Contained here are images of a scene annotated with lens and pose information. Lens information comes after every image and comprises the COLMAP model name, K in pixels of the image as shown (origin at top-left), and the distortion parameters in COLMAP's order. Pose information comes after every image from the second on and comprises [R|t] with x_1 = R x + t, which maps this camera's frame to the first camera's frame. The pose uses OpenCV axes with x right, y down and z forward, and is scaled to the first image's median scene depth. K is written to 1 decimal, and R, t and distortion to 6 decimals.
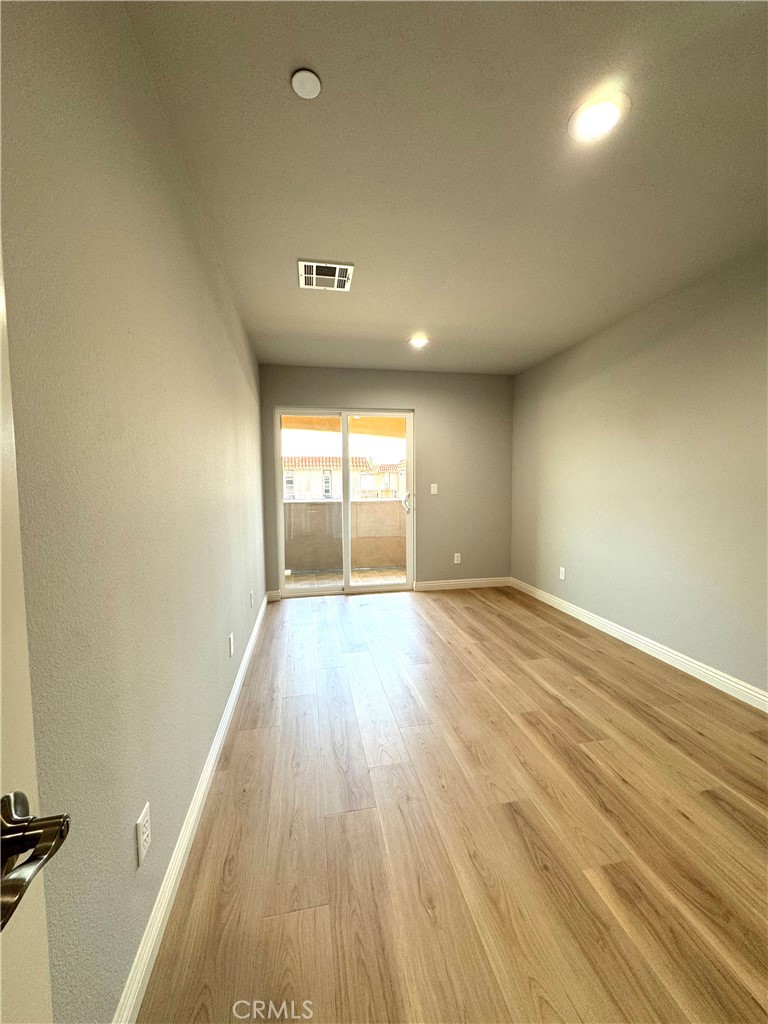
lens RADIAL K [[410.1, 0, 386.5], [0, 410.1, 514.1], [0, 0, 1]] dist [-0.000758, -0.000495]
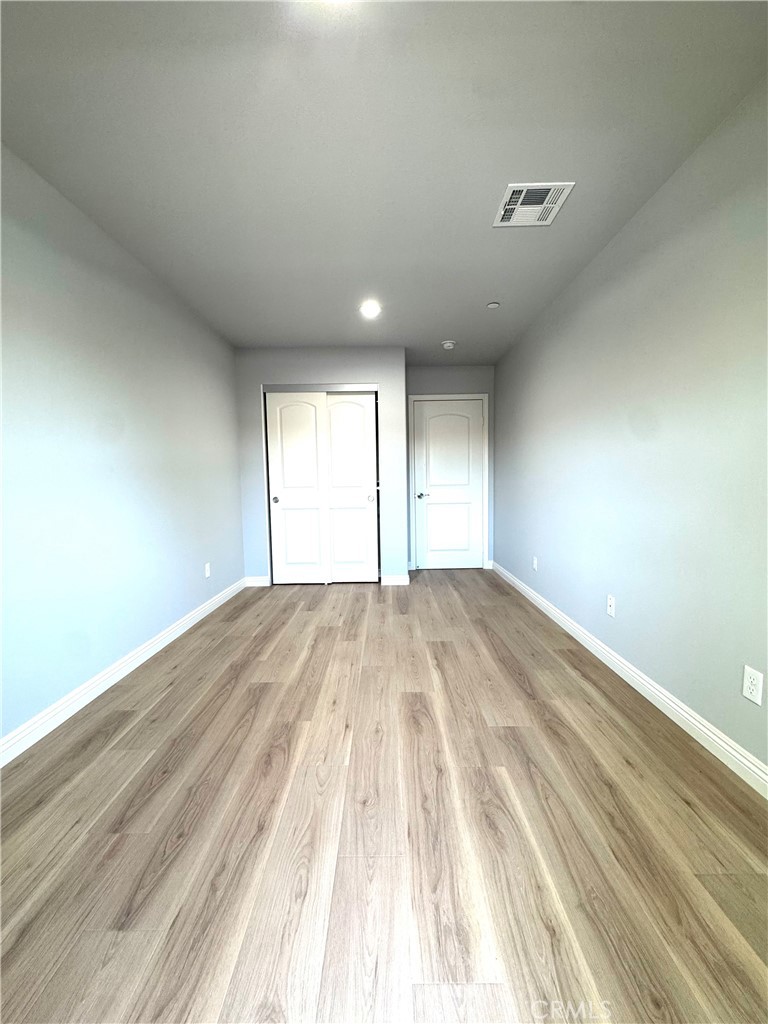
lens RADIAL K [[410.1, 0, 386.5], [0, 410.1, 514.1], [0, 0, 1]] dist [-0.000758, -0.000495]
pose [[-0.980424, 0.009162, 0.196684, -0.018065], [0.039906, 0.987432, 0.152923, -0.074723], [-0.192811, 0.157778, -0.968468, 1.710749]]
